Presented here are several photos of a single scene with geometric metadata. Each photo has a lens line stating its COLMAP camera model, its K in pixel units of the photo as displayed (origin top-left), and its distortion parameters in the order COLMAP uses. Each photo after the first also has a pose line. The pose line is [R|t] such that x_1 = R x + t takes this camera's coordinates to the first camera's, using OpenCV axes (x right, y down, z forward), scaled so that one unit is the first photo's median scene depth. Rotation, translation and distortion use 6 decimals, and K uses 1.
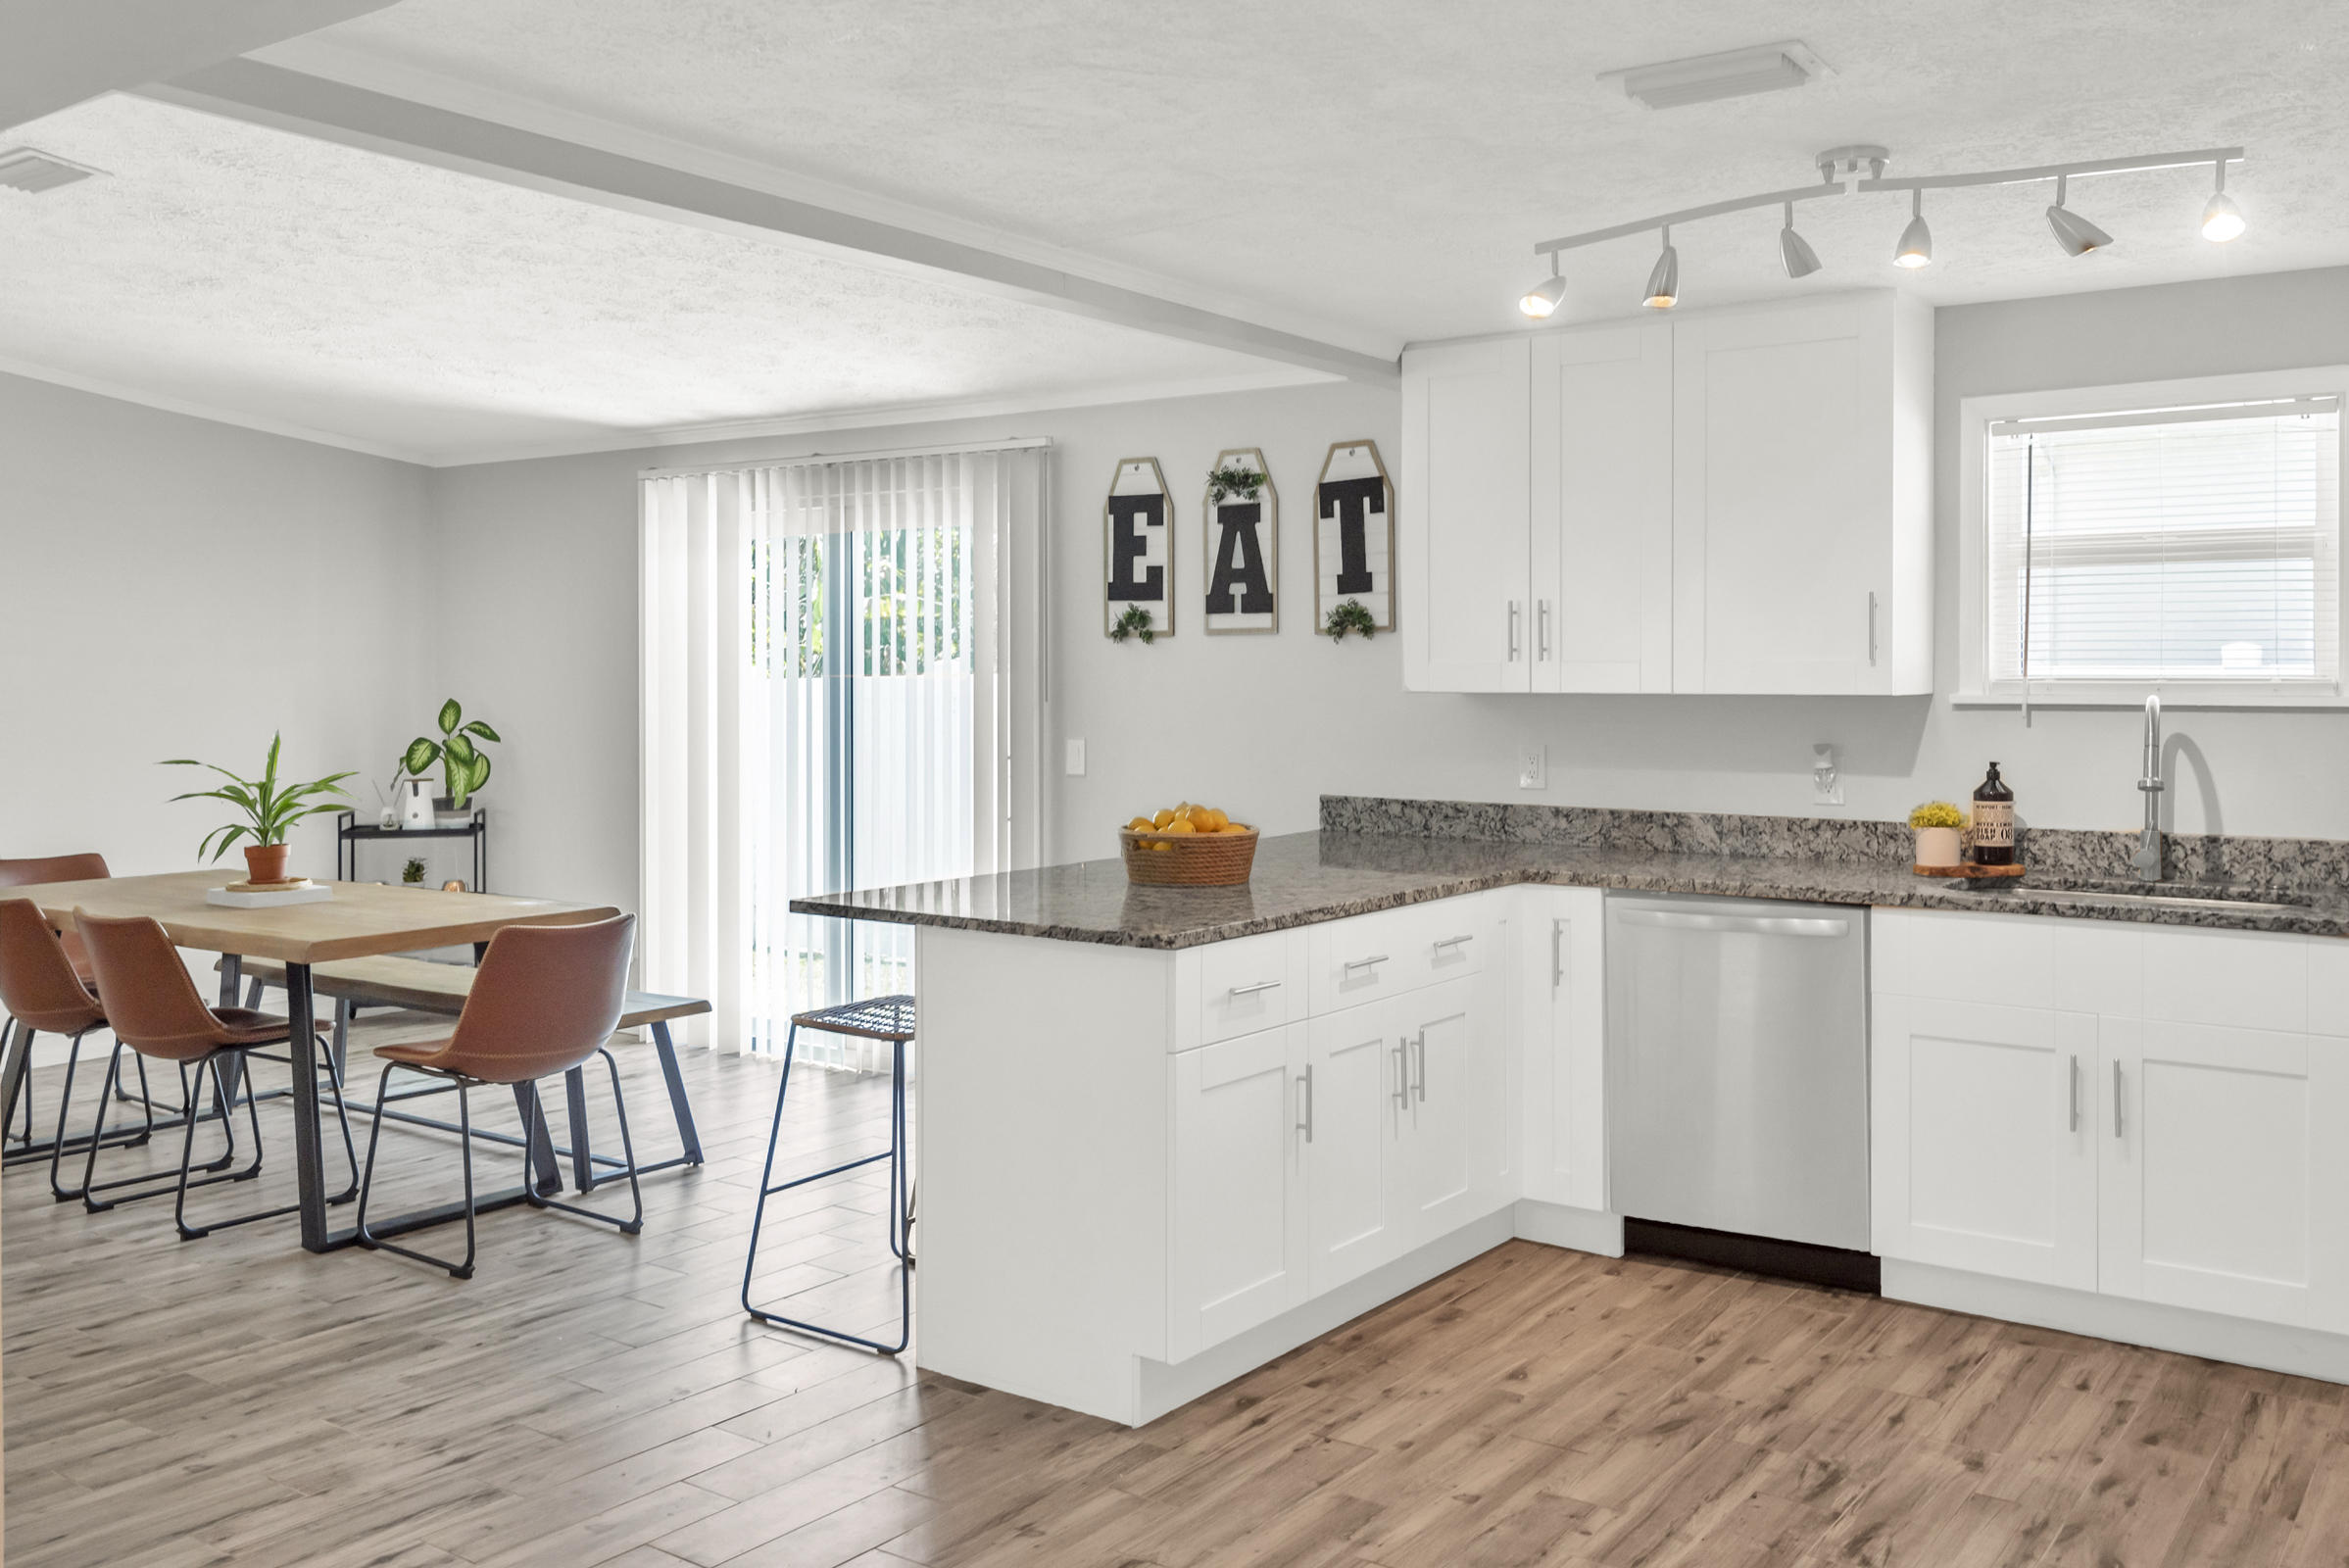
lens RADIAL K [[2010.8, 0, 1213.0], [0, 2010.8, 684.7], [0, 0, 1]] dist [0.022017, -0.024755]
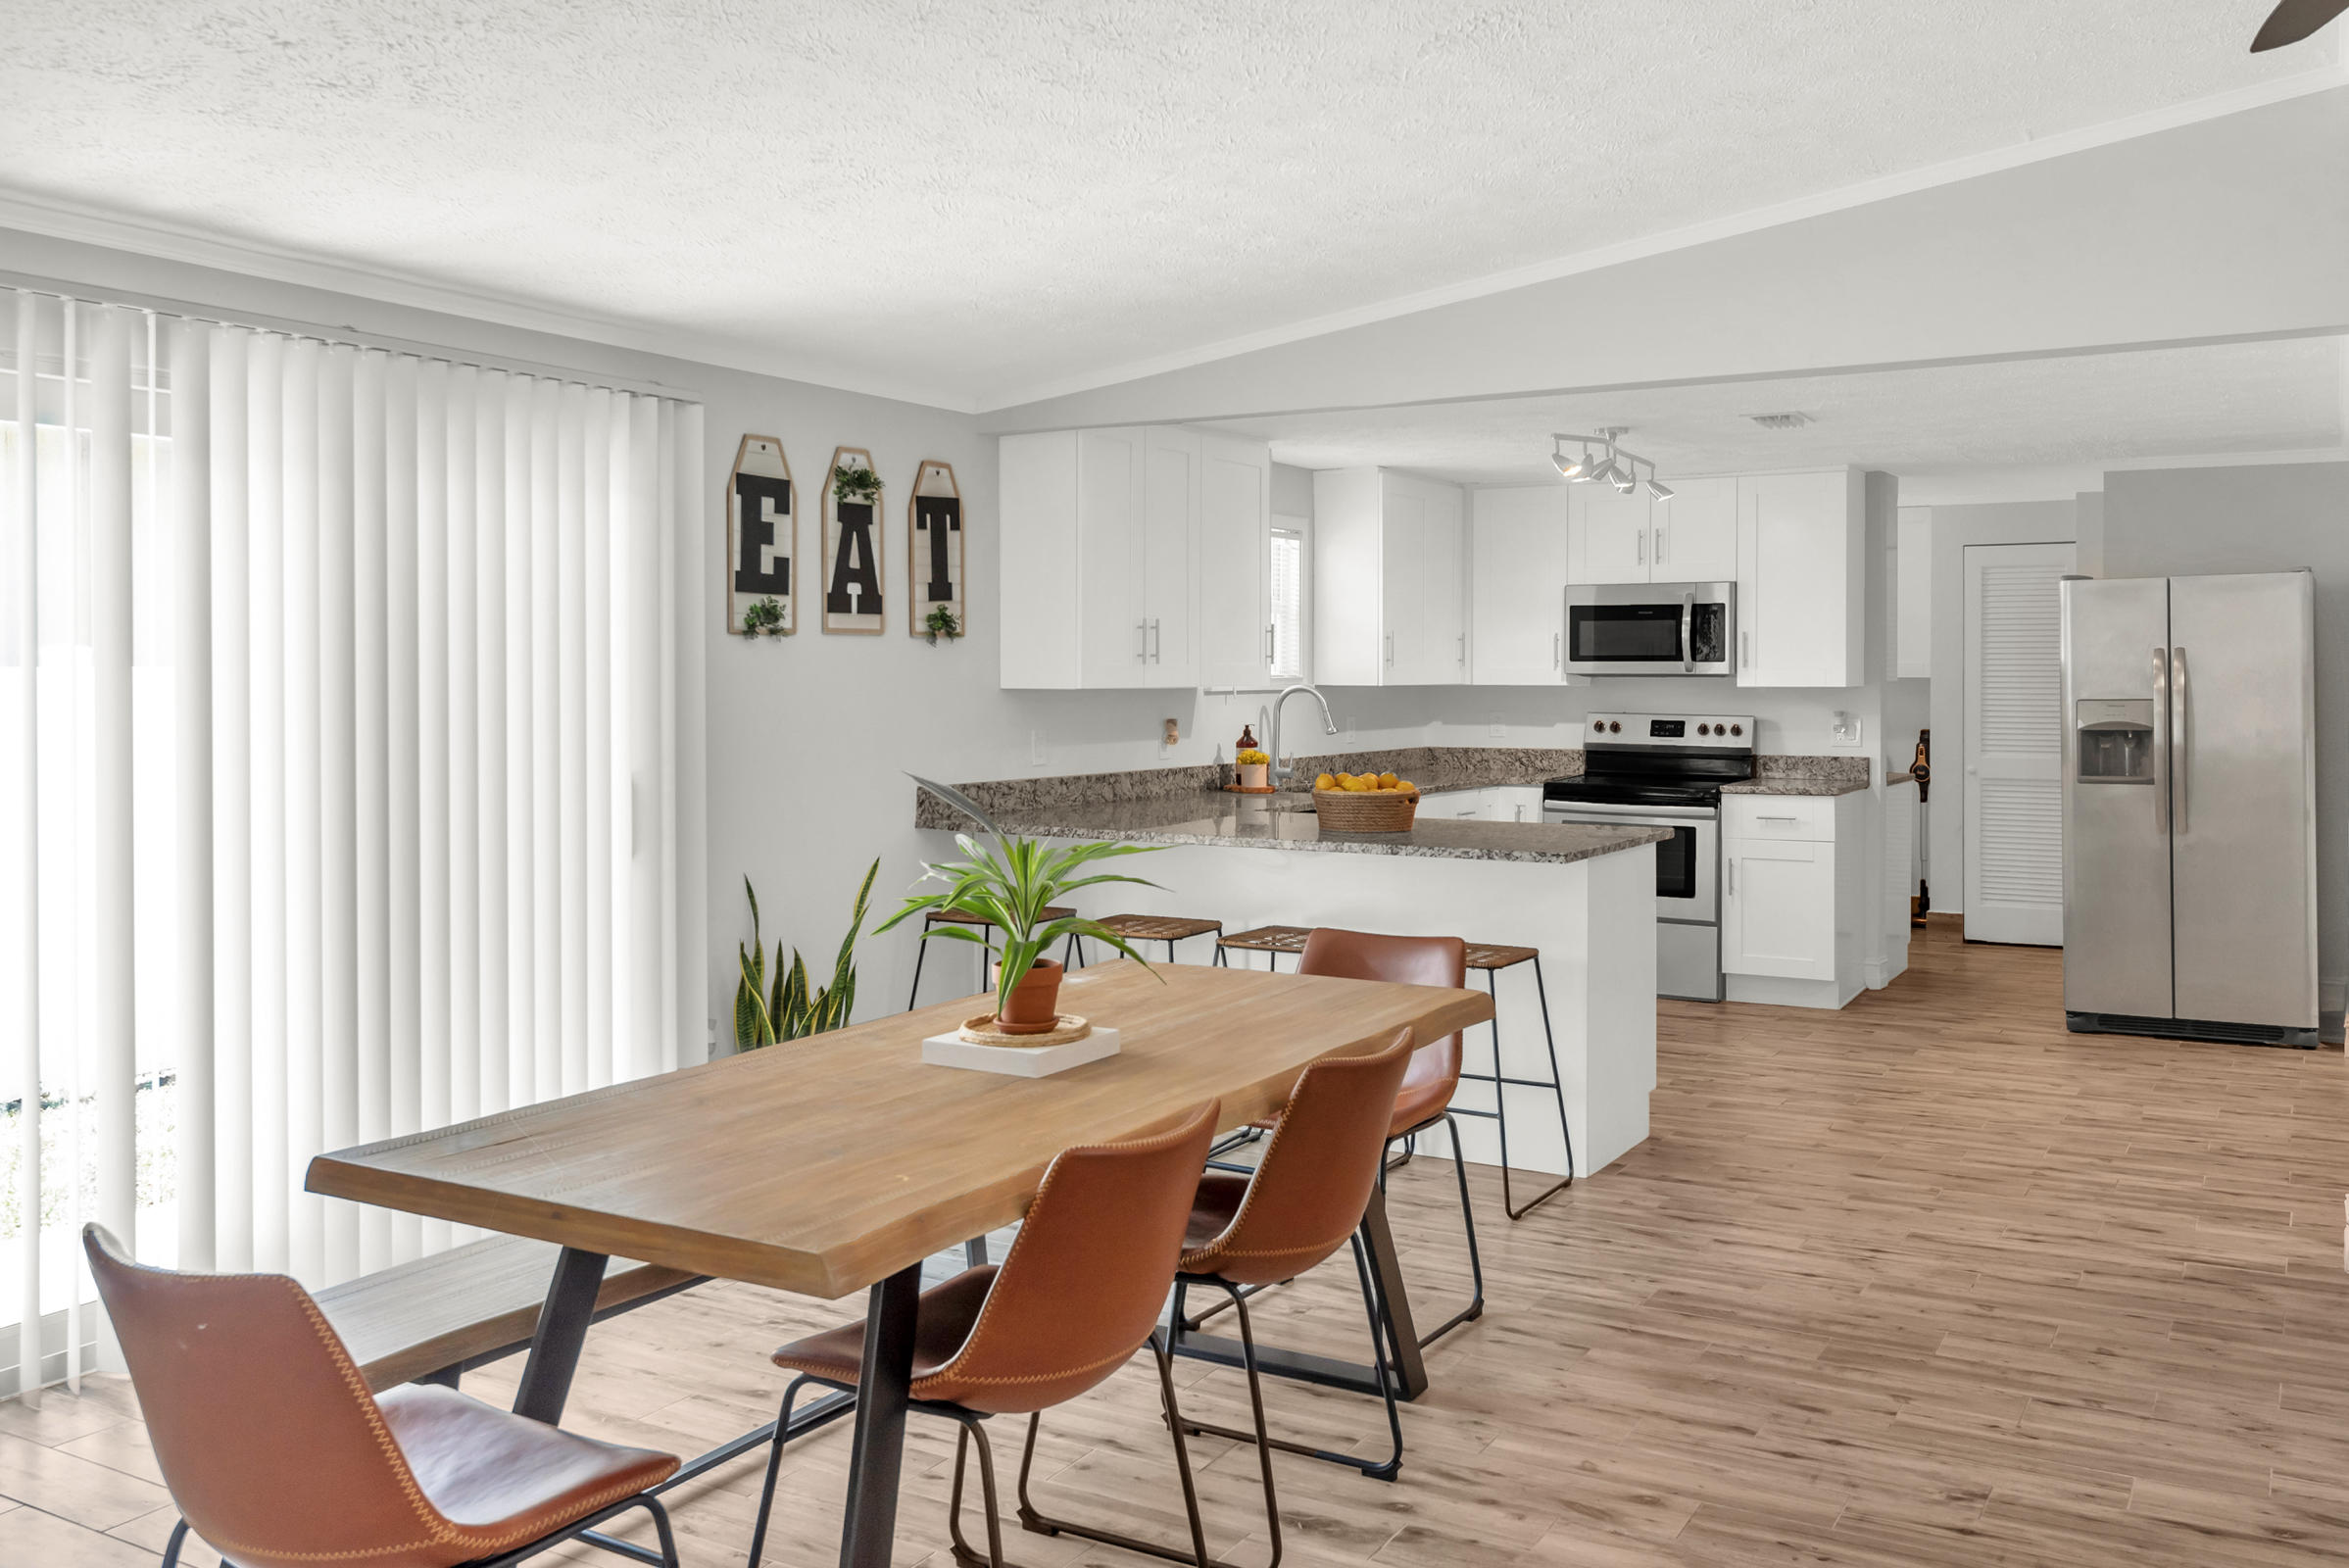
lens RADIAL K [[1910.3, 0, 1218.6], [0, 1910.3, 702.3], [0, 0, 1]] dist [0.025444, -0.012961]
pose [[-0.086168, -0.015974, 0.996153, -1.002534], [0.007931, 0.999829, 0.016719, -0.006515], [-0.996249, 0.009342, -0.086027, 0.960018]]
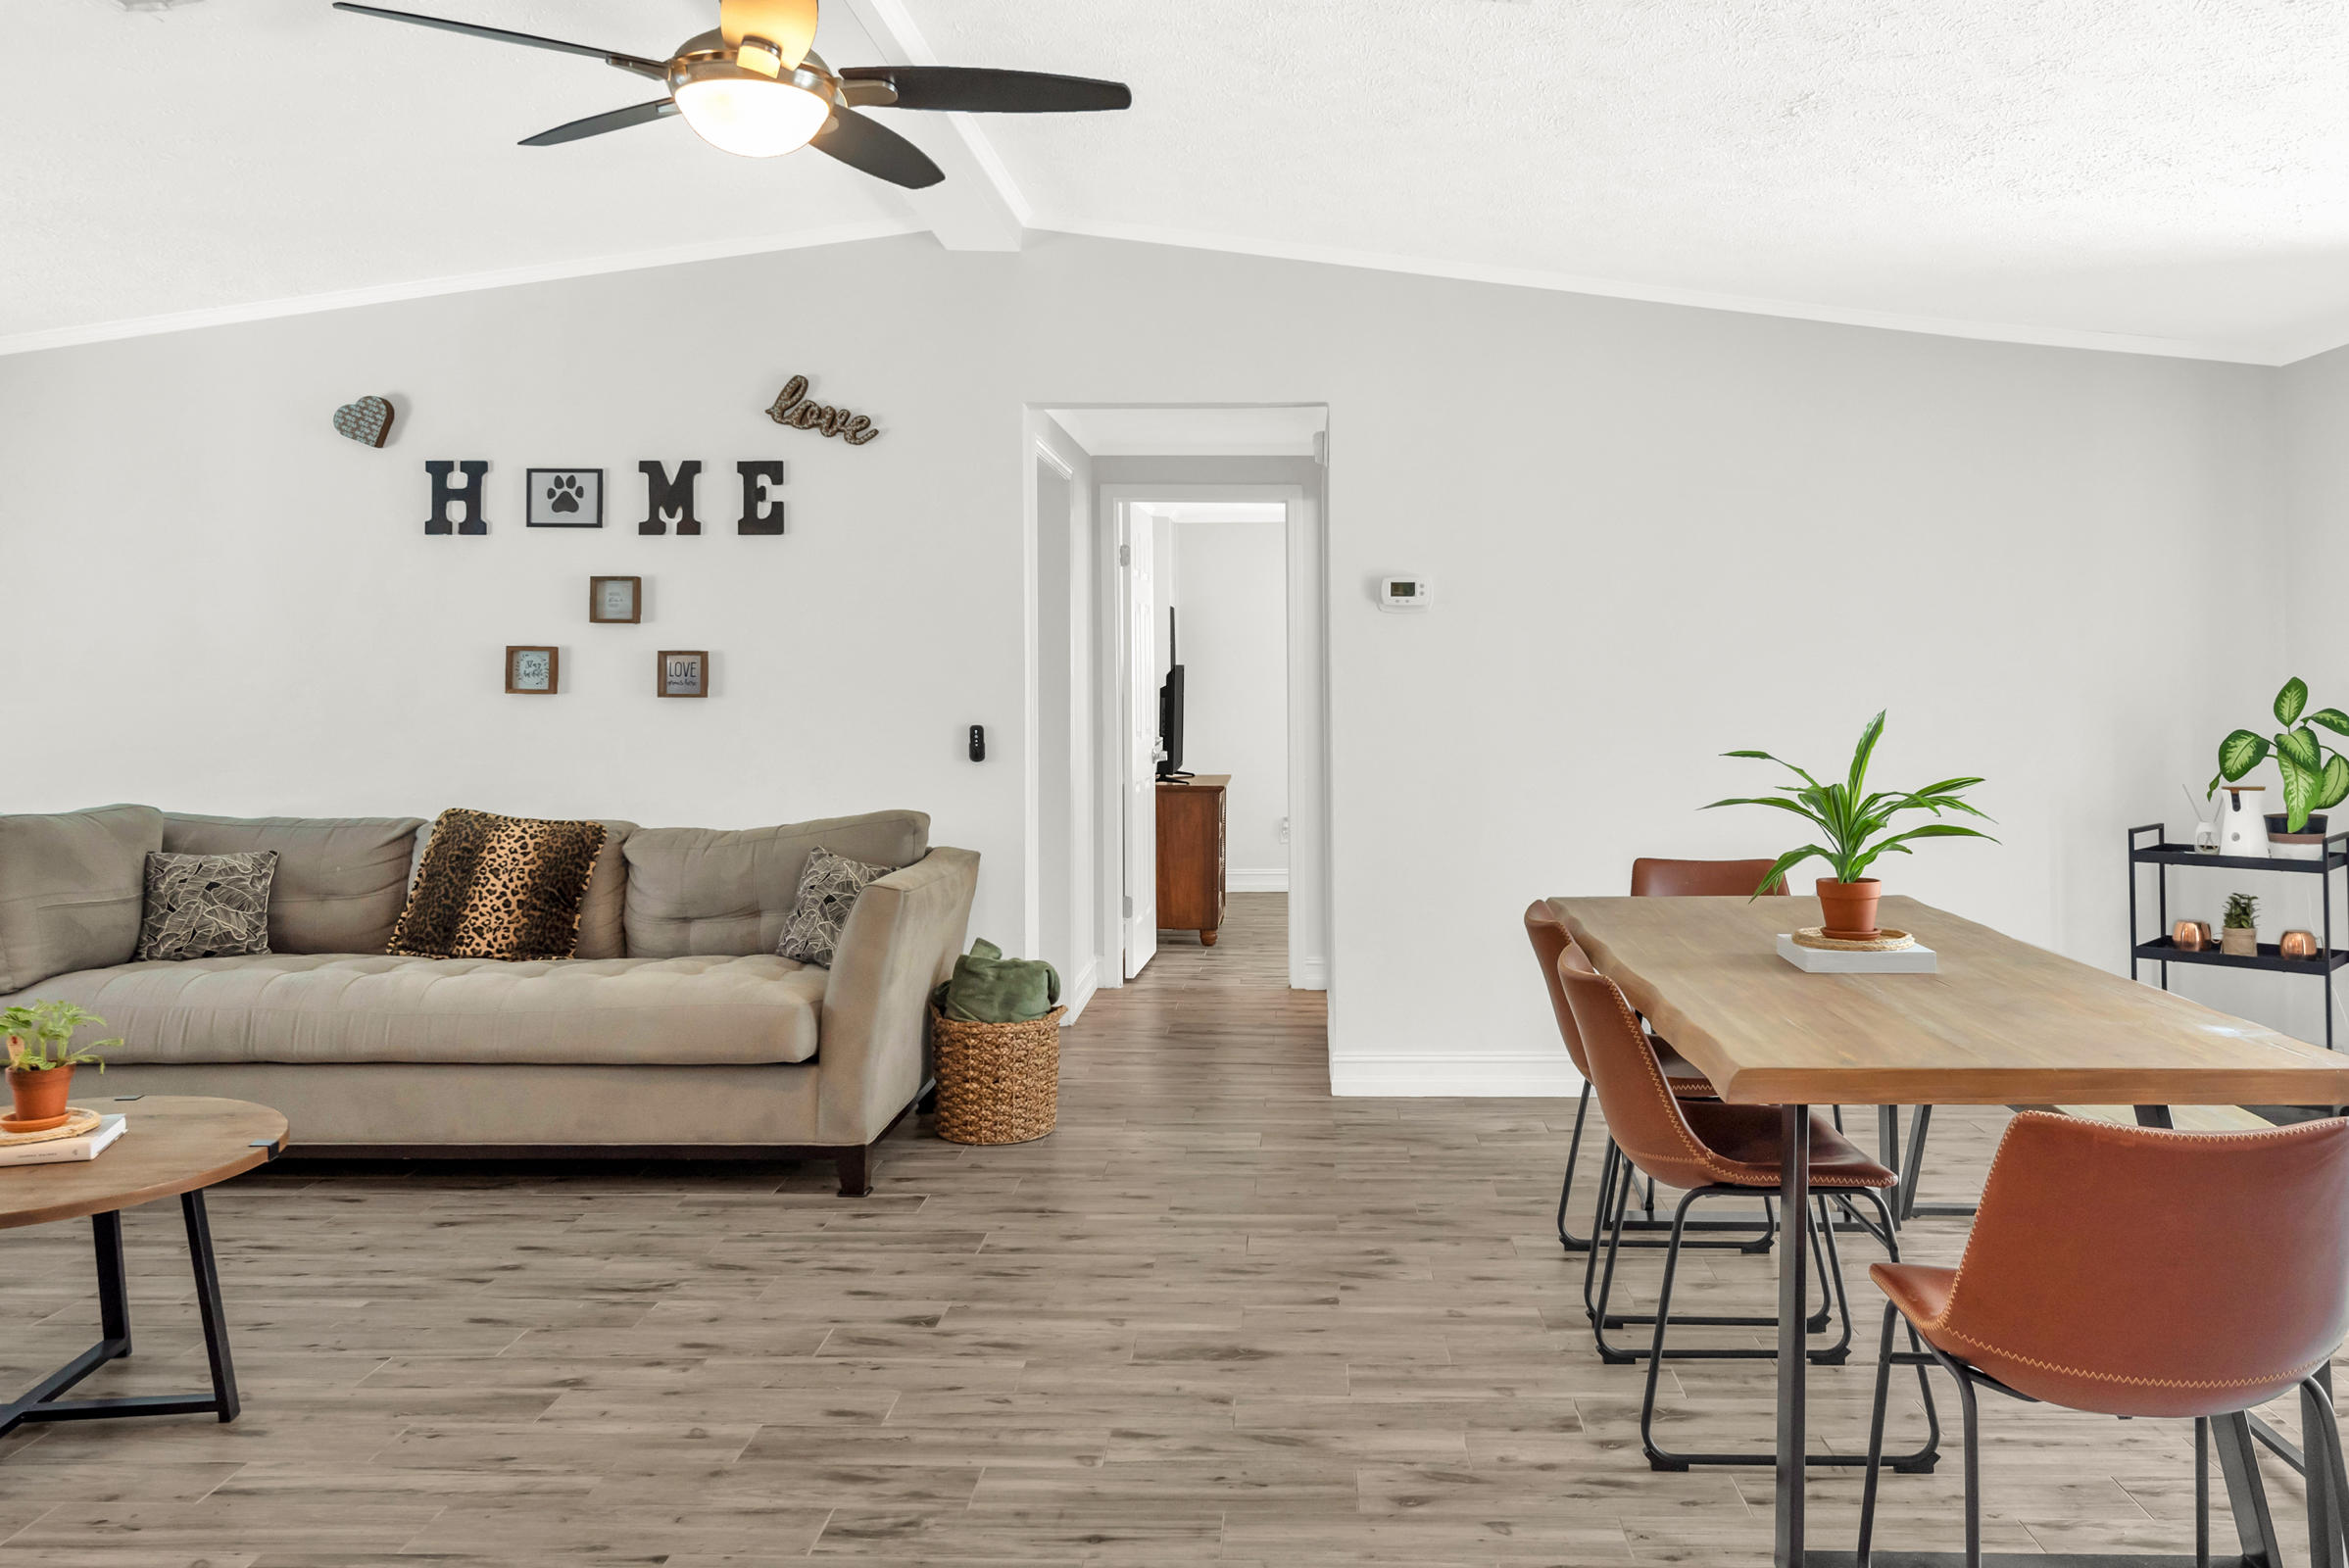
lens RADIAL K [[1774.3, 0, 1238.8], [0, 1774.3, 638.0], [0, 0, 1]] dist [0.024303, -0.007616]
pose [[0.544079, -0.022122, -0.838742, -0.071811], [0.001054, 0.999670, -0.025683, 0.012874], [0.839033, 0.013090, 0.543923, 0.482366]]
